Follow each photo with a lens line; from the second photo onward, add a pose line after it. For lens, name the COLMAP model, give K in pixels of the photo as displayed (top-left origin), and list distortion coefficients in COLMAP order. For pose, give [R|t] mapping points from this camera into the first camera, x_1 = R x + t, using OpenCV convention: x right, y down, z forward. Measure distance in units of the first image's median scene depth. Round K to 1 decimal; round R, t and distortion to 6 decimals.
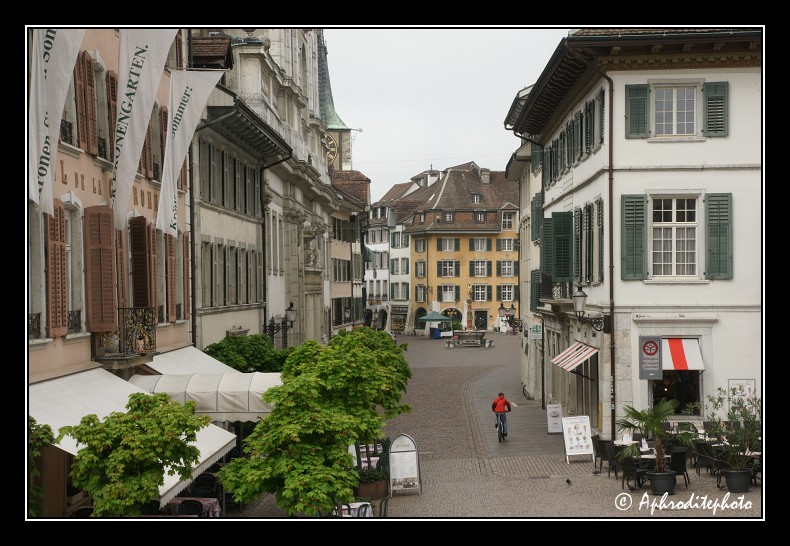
lens RADIAL K [[1468.8, 0, 396.4], [0, 1468.8, 271.1], [0, 0, 1]] dist [0.340639, 0.000000]
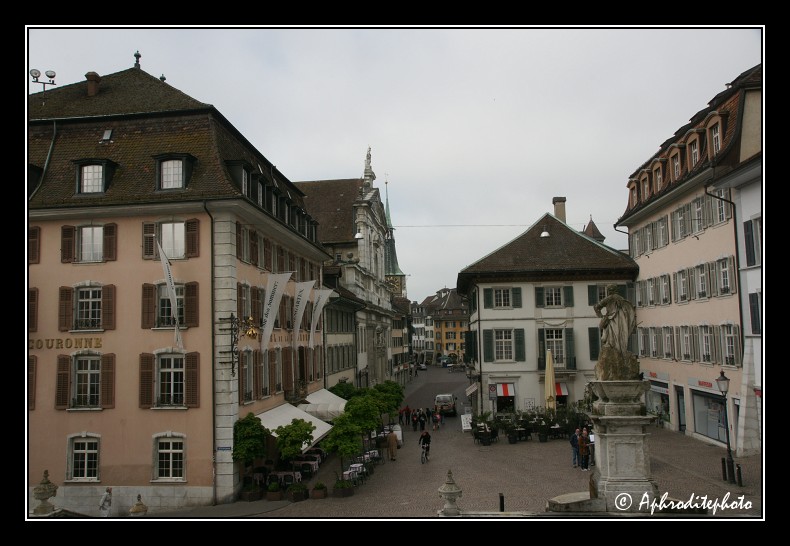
lens RADIAL K [[682.1, 0, 391.7], [0, 682.1, 276.7], [0, 0, 1]] dist [-0.012689, -0.000881]
pose [[0.997881, -0.019604, -0.062041, 0.065184], [0.014633, 0.996721, -0.079582, -0.050594], [0.063398, 0.078506, 0.994896, -0.234239]]
